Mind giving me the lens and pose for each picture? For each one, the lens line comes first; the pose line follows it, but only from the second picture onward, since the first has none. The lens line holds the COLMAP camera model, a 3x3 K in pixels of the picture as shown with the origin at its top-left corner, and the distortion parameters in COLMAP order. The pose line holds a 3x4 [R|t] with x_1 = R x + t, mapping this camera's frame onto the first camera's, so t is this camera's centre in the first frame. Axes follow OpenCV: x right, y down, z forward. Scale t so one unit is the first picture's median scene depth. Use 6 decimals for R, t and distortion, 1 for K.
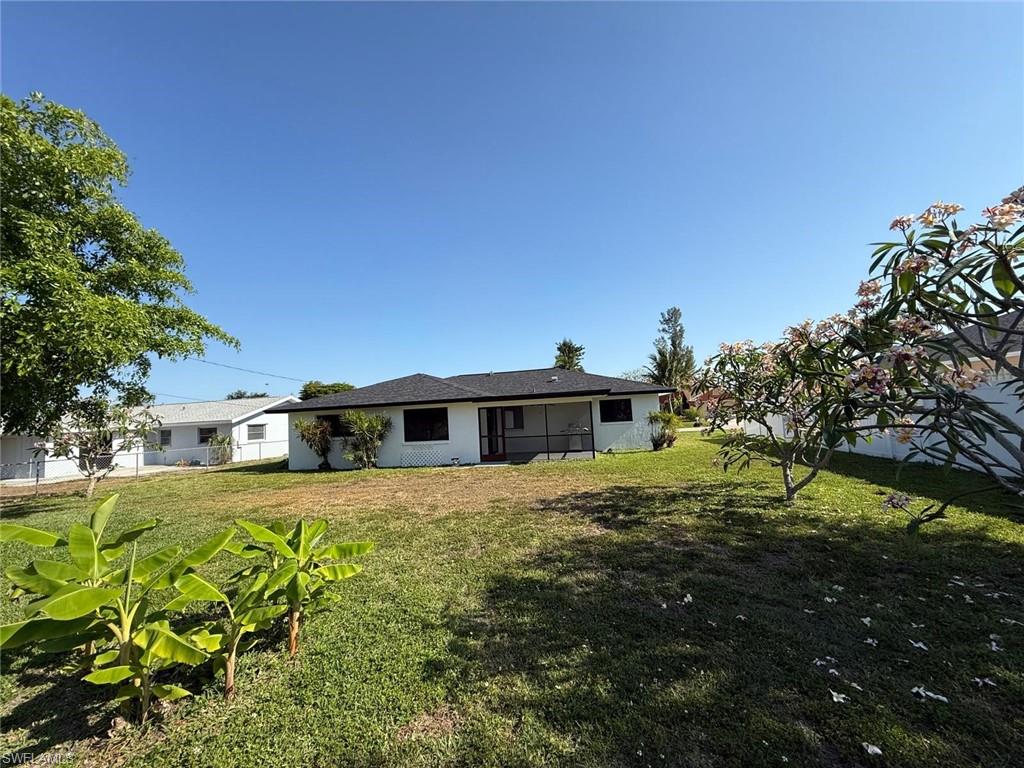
lens RADIAL K [[405.8, 0, 512.0], [0, 405.8, 384.0], [0, 0, 1]] dist [0.000649, 0.000279]
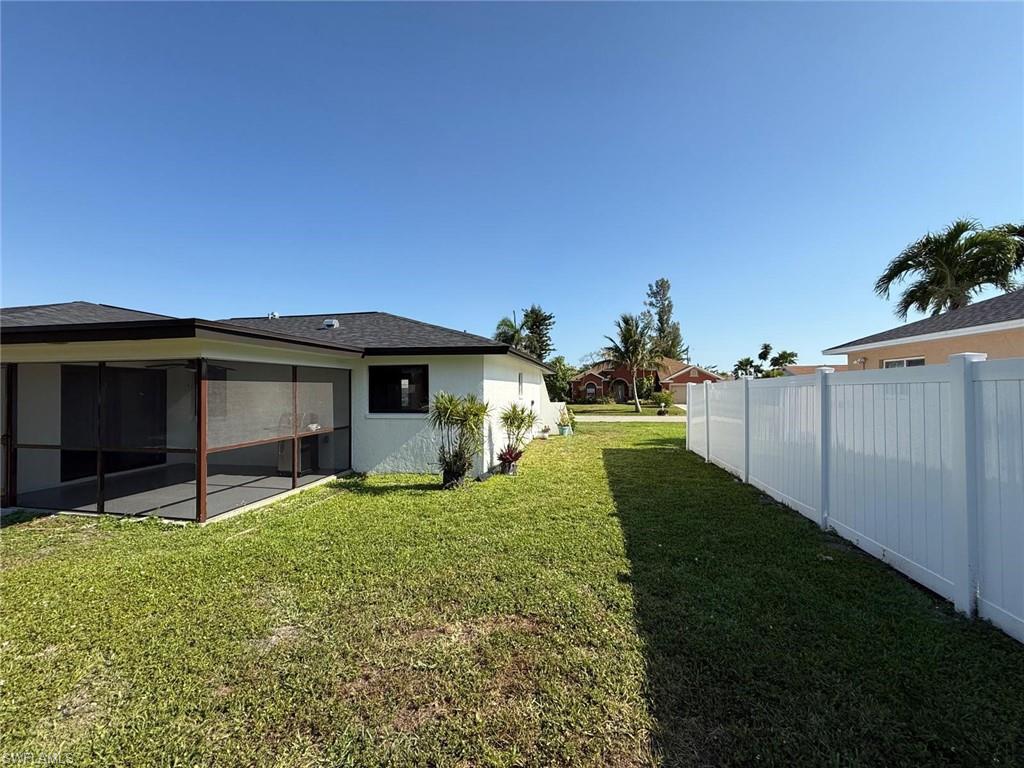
lens RADIAL K [[405.8, 0, 512.0], [0, 405.8, 384.0], [0, 0, 1]] dist [0.000649, 0.000279]
pose [[0.998791, 0.046923, 0.014683, 0.080780], [-0.047750, 0.996921, 0.062195, 0.005740], [-0.011719, -0.062821, 0.997956, 0.119271]]
